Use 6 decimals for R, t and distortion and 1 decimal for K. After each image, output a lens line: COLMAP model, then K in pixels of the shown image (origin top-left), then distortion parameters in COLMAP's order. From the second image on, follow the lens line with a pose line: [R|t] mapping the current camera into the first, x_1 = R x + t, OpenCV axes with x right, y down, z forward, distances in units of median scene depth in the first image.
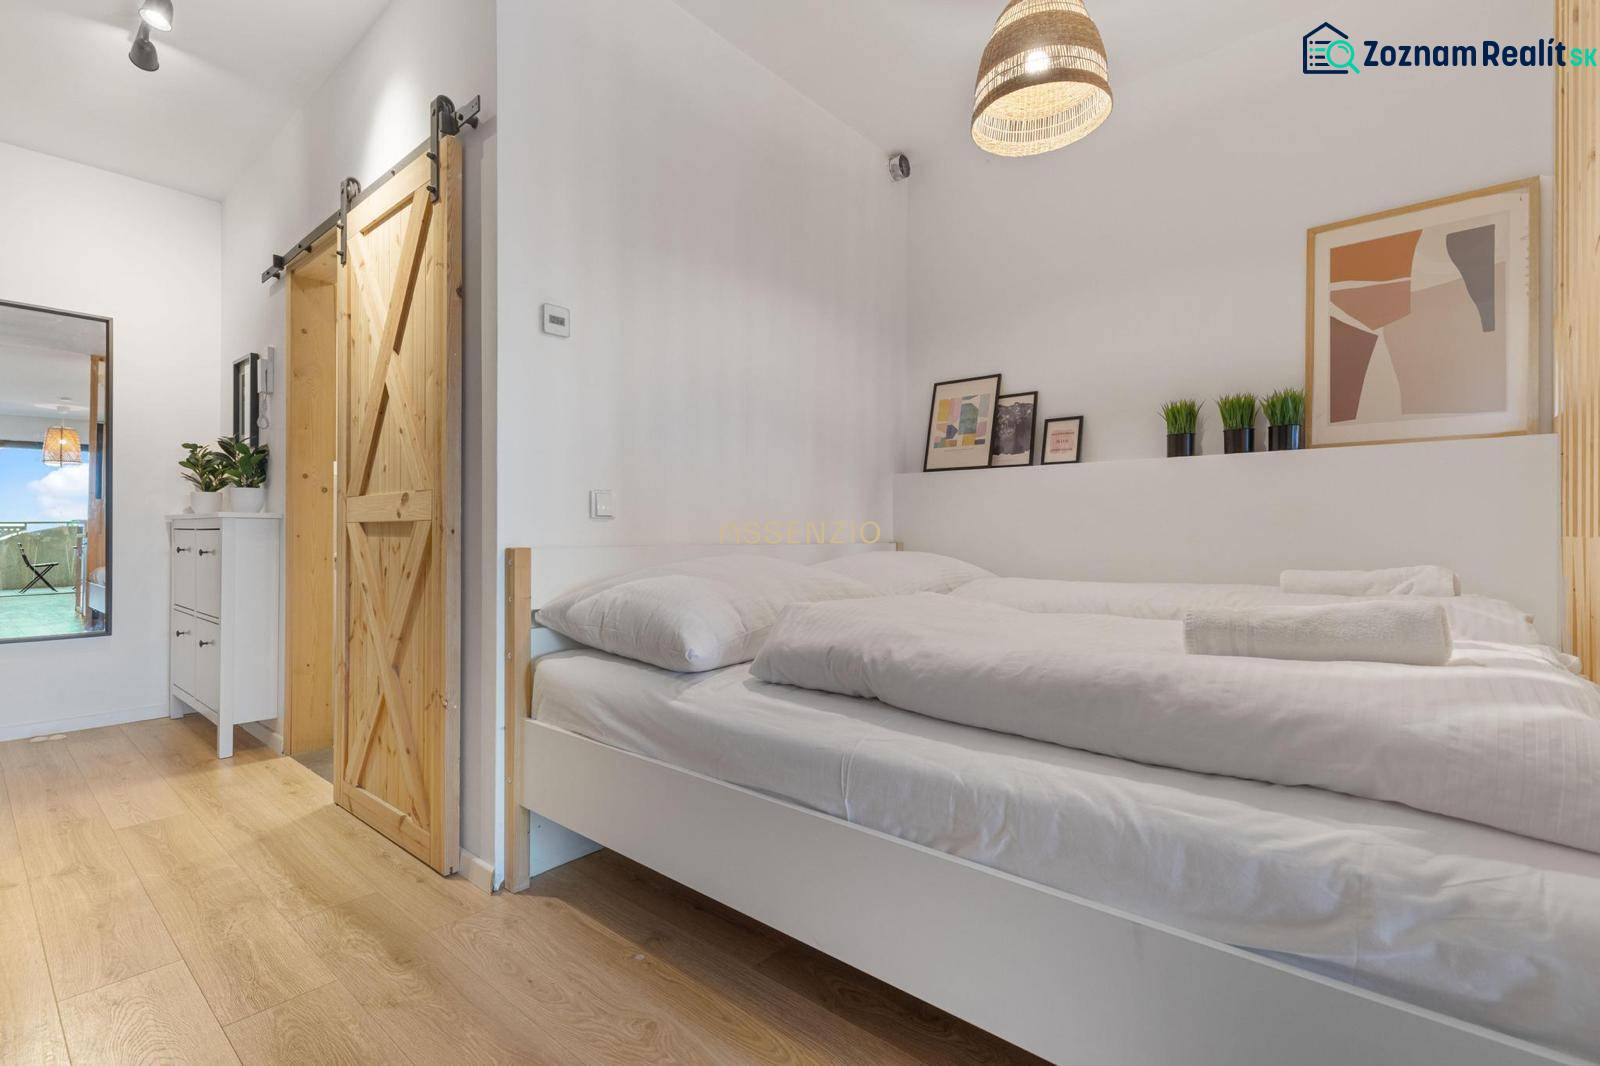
lens RADIAL K [[718.8, 0, 800.0], [0, 718.8, 533.0], [0, 0, 1]] dist [0.001715, 0.000343]
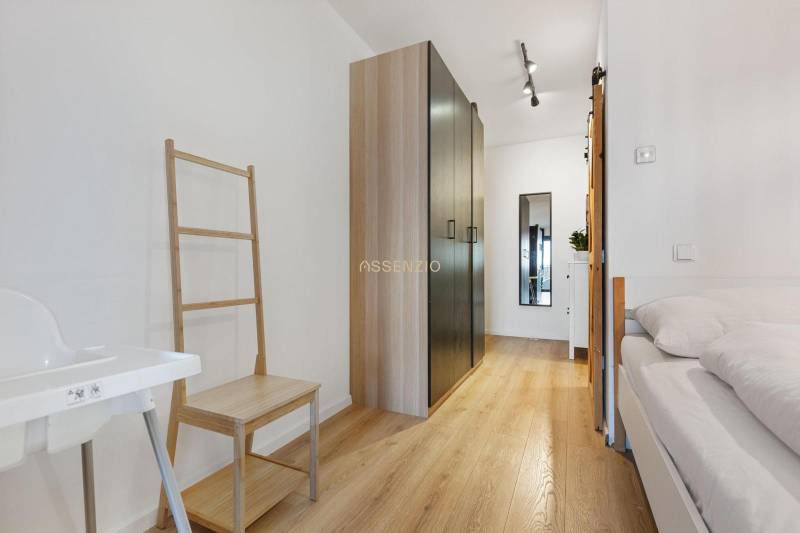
lens RADIAL K [[359.4, 0, 400.0], [0, 359.4, 266.5], [0, 0, 1]] dist [0.001715, 0.000343]
pose [[0.255704, -0.007821, -0.966723, 0.395493], [0.001113, 0.999969, -0.007796, -0.001742], [0.966754, 0.000917, 0.255705, 0.158331]]
